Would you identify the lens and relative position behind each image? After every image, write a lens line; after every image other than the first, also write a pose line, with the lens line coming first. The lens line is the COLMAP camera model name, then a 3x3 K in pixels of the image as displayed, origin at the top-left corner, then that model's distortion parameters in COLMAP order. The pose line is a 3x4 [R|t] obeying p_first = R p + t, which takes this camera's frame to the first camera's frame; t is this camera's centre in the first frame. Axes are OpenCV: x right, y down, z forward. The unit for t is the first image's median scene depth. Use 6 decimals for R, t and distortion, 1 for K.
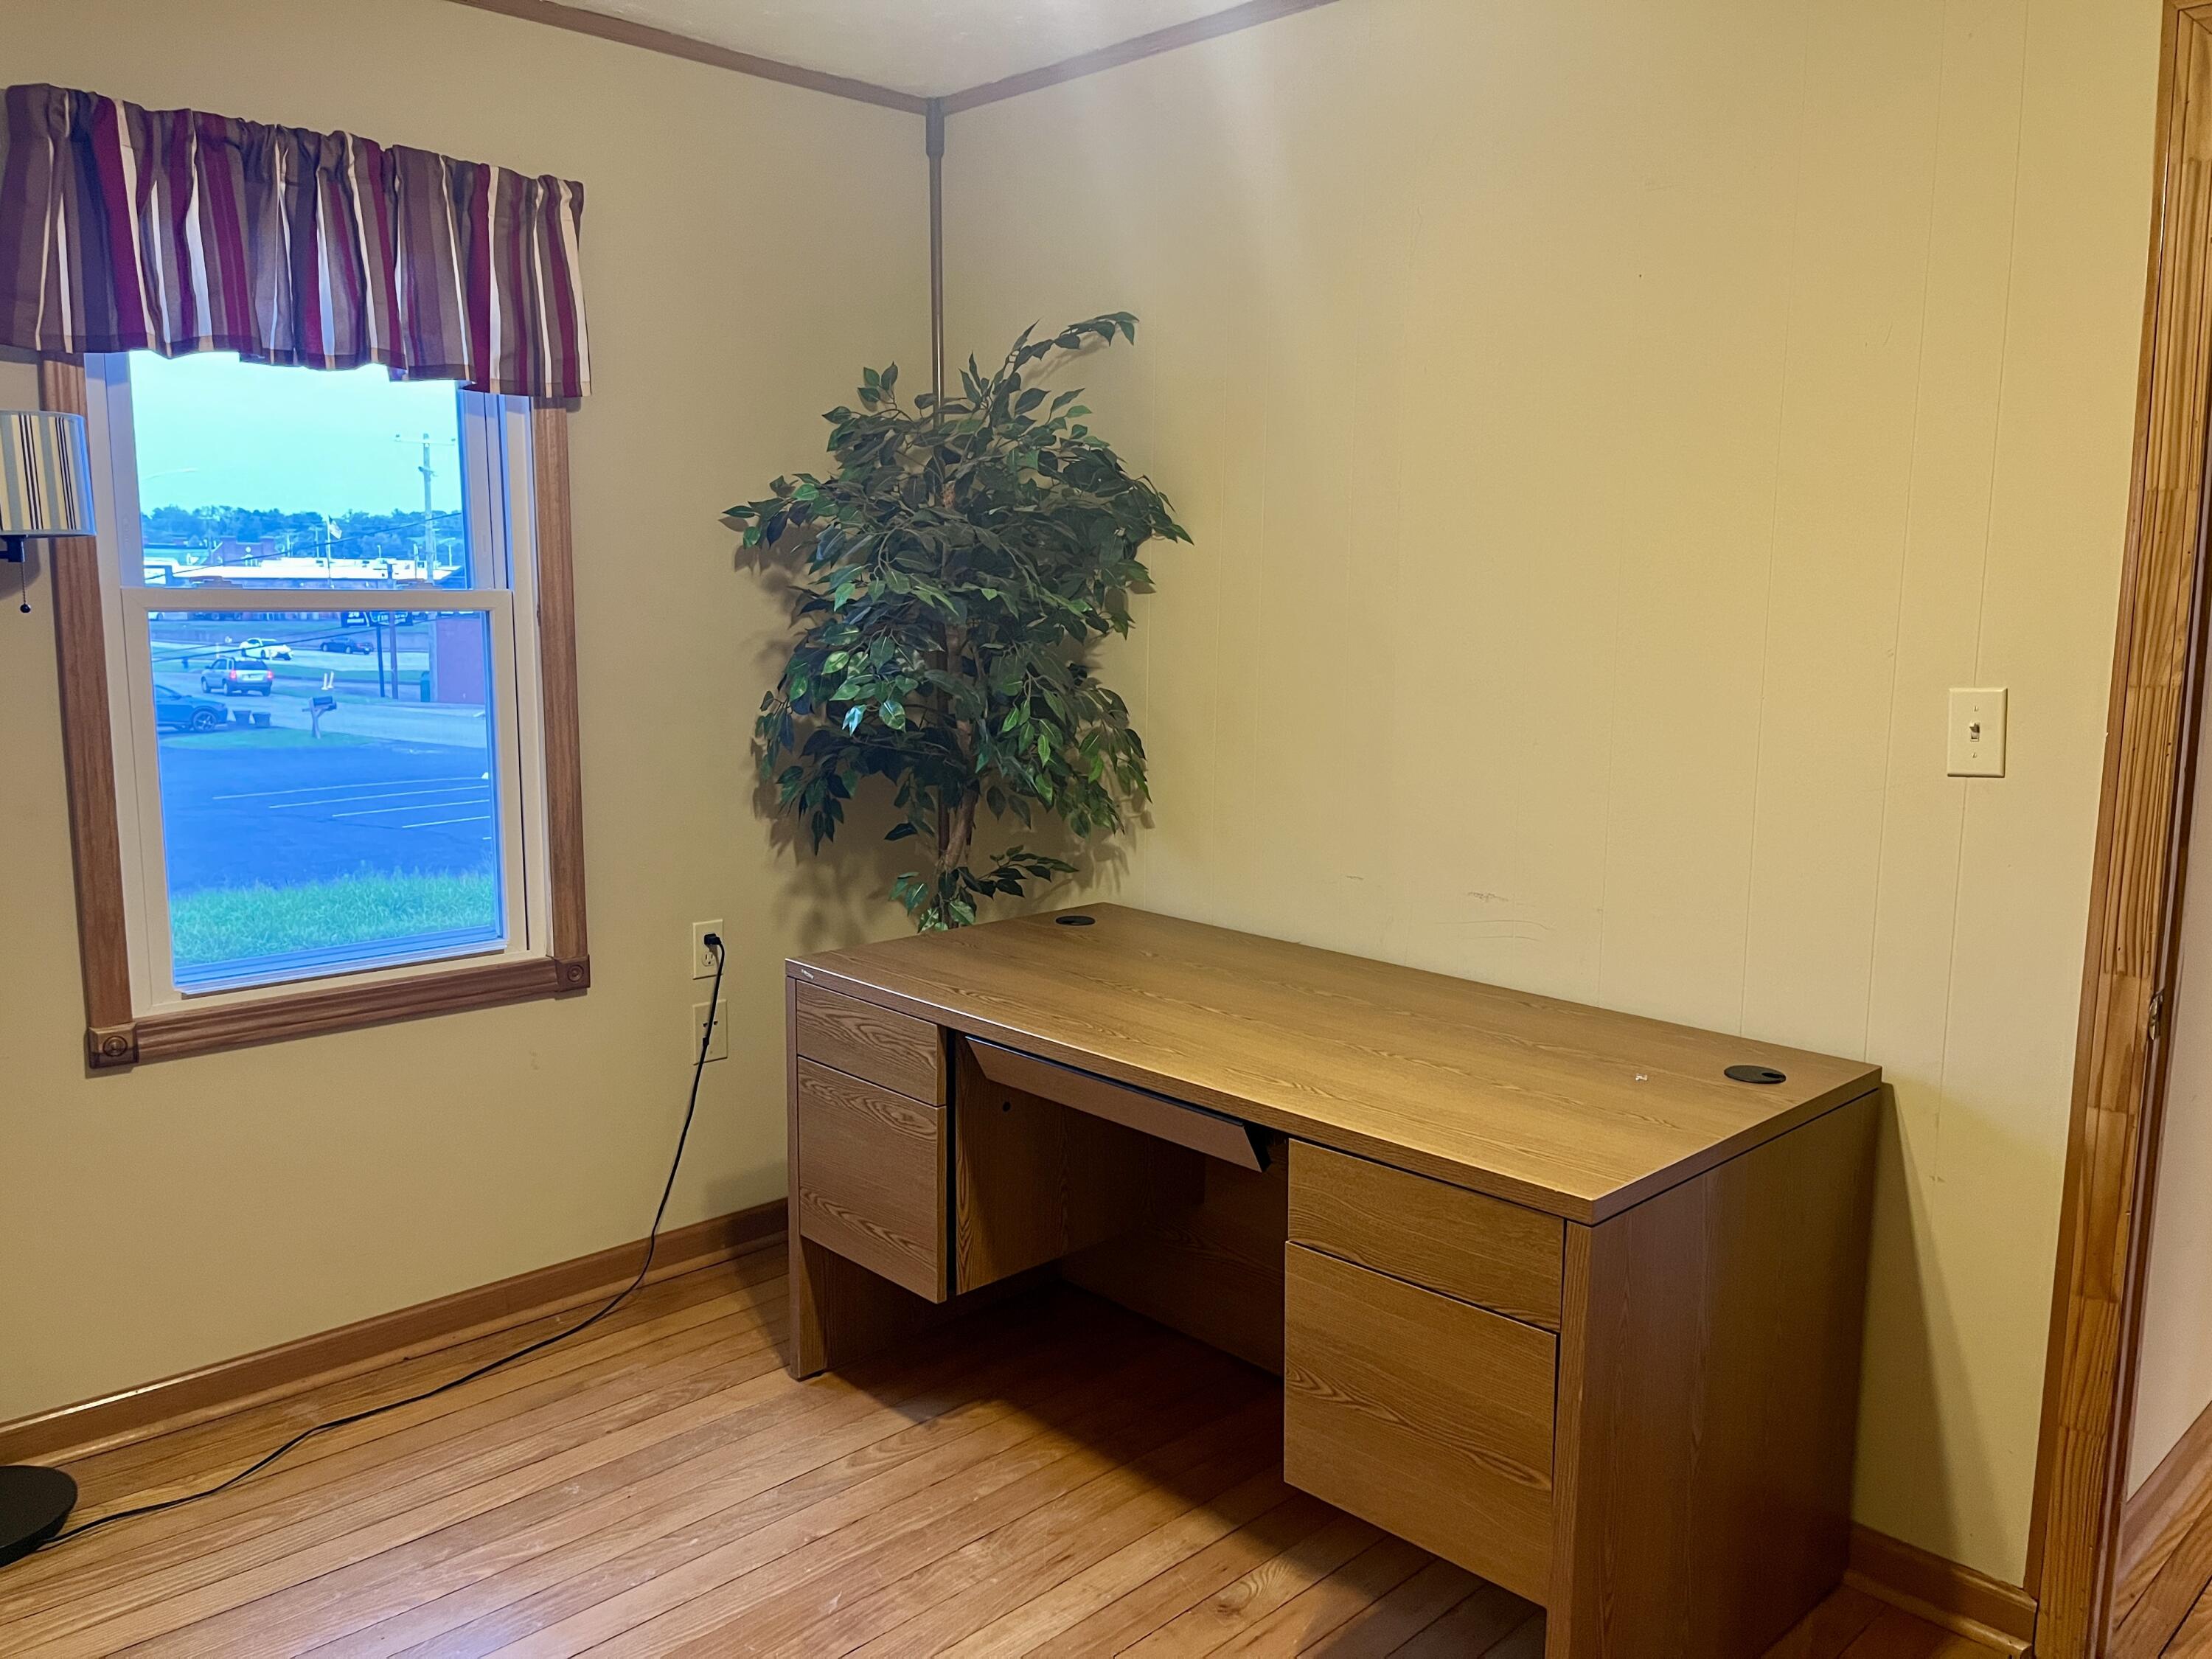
lens RADIAL K [[1678.5, 0, 1104.1], [0, 1678.5, 835.5], [0, 0, 1]] dist [0.080441, -0.112289]
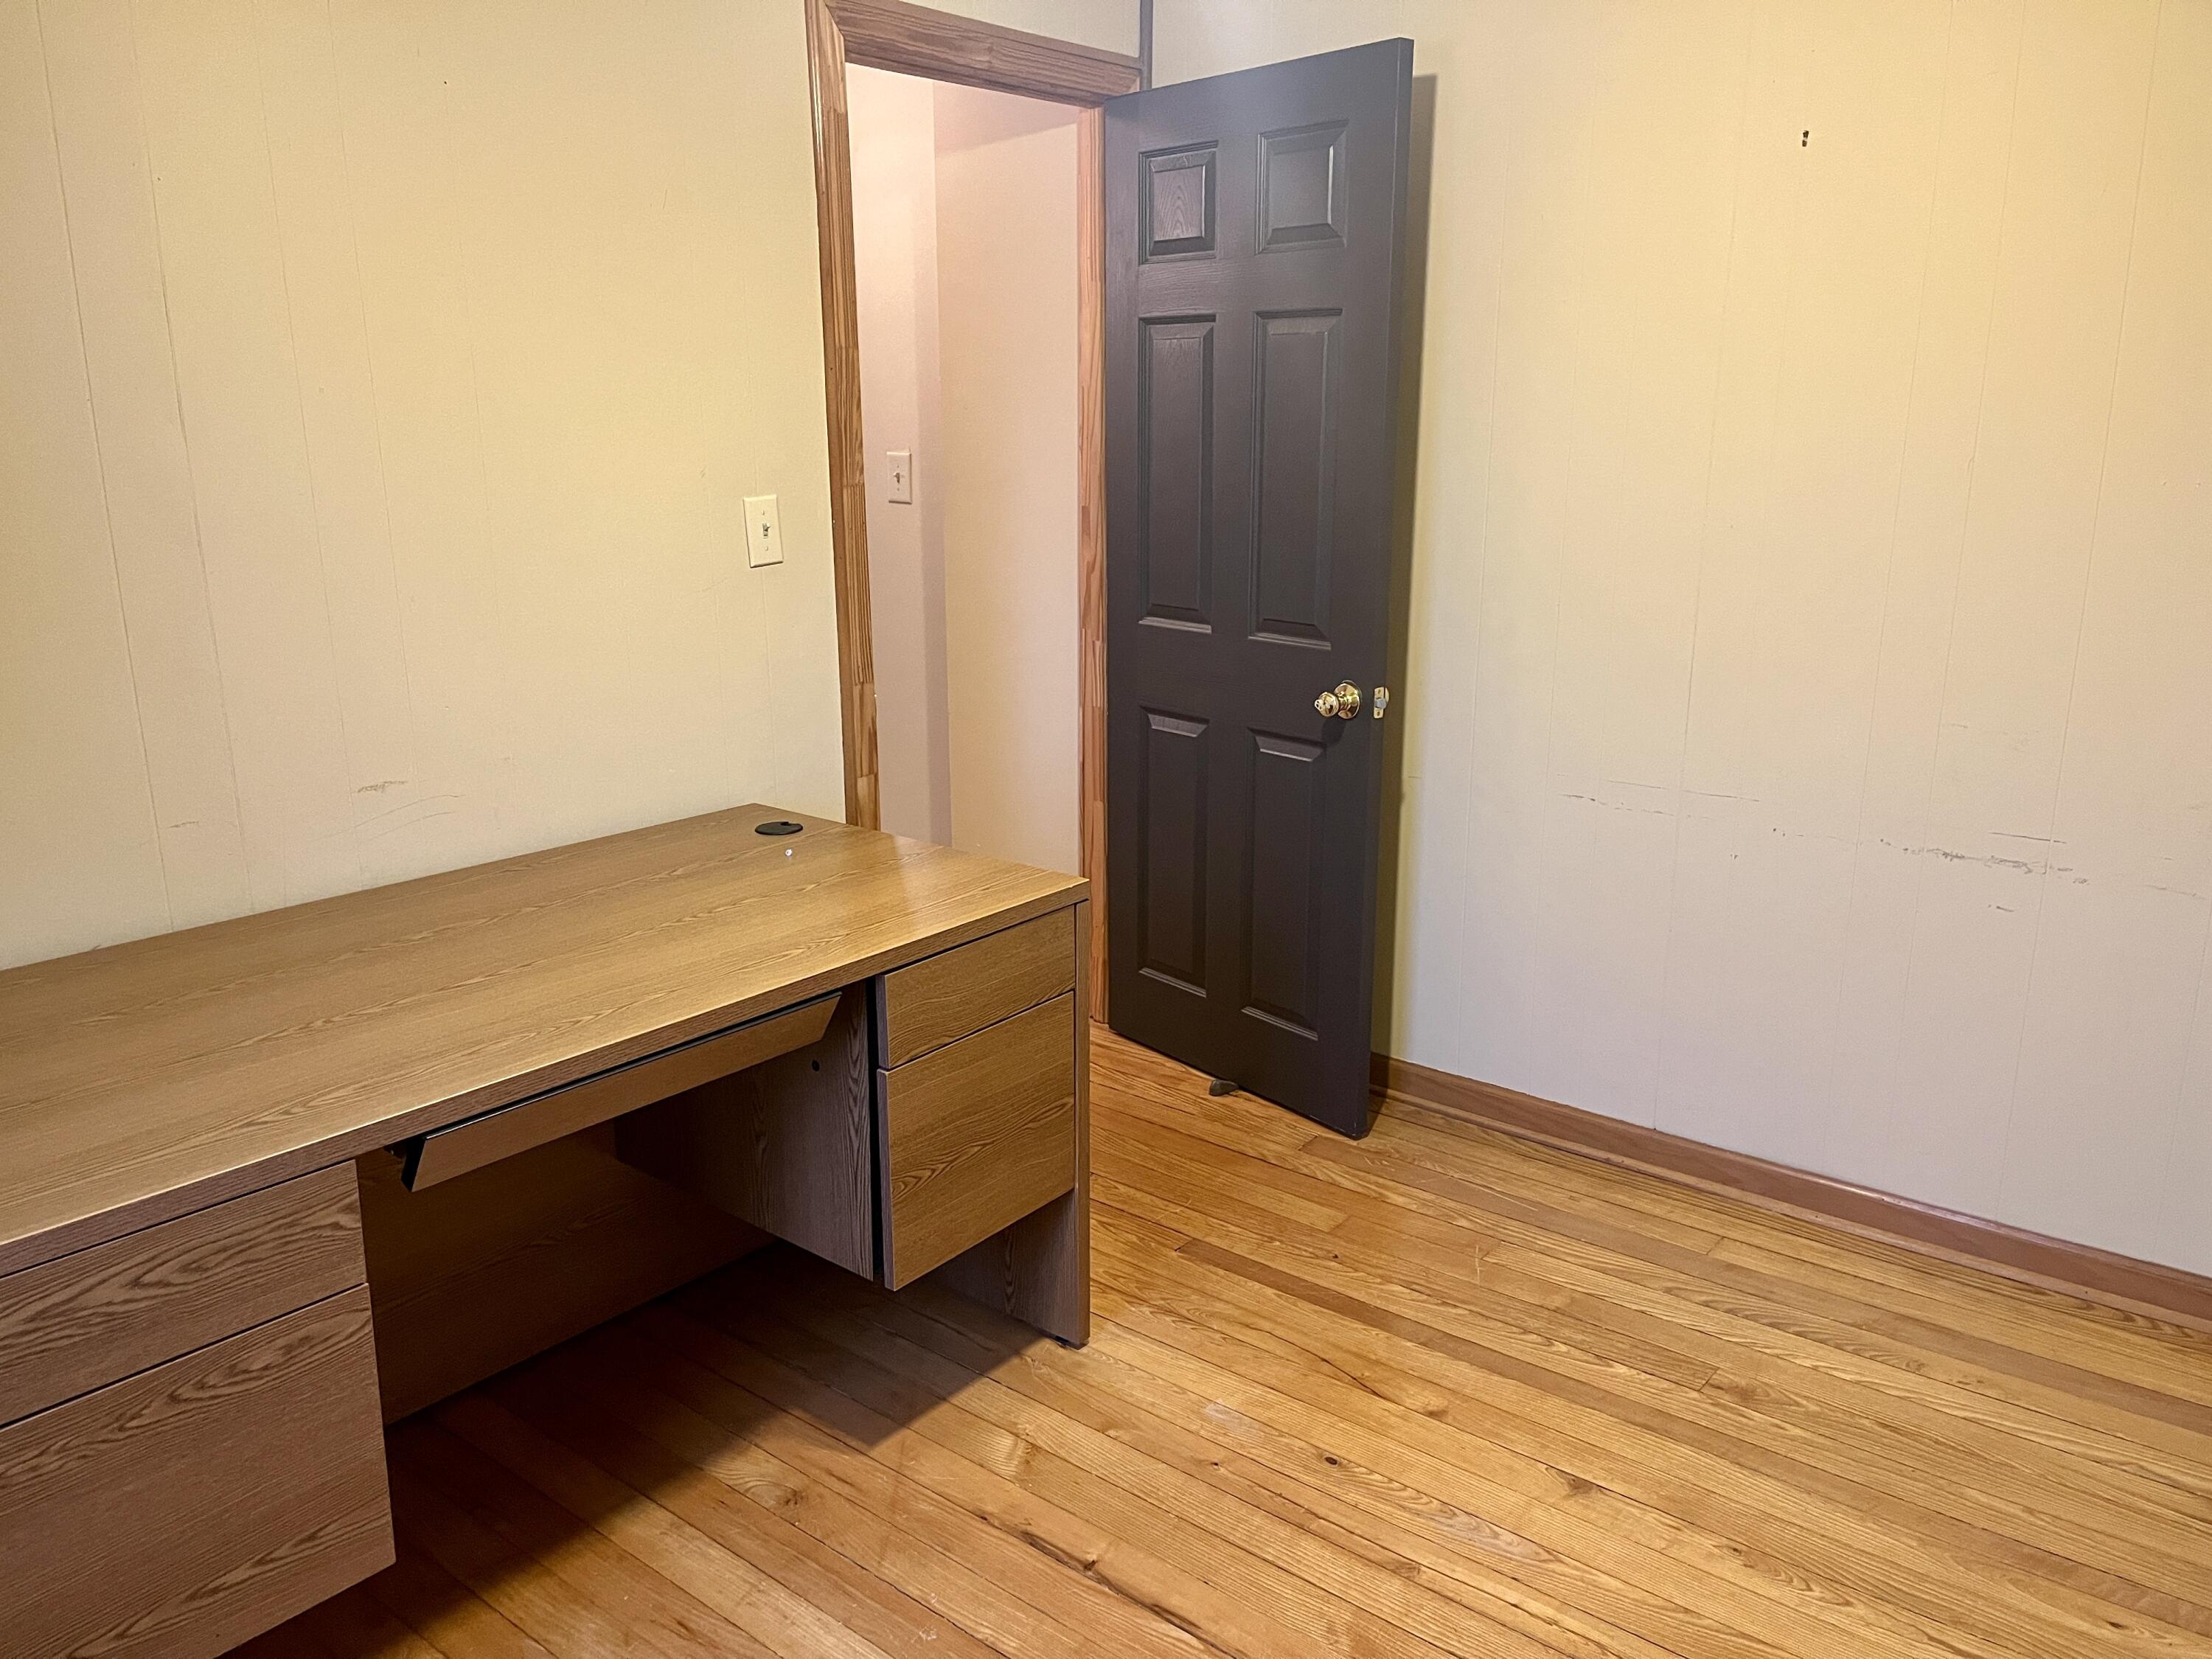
lens RADIAL K [[1678.5, 0, 1104.1], [0, 1678.5, 835.5], [0, 0, 1]] dist [0.080441, -0.112289]
pose [[-0.113200, -0.263485, 0.957999, -0.756912], [0.145246, 0.949450, 0.278296, -0.147976], [-0.982898, 0.170649, -0.069208, 0.798508]]
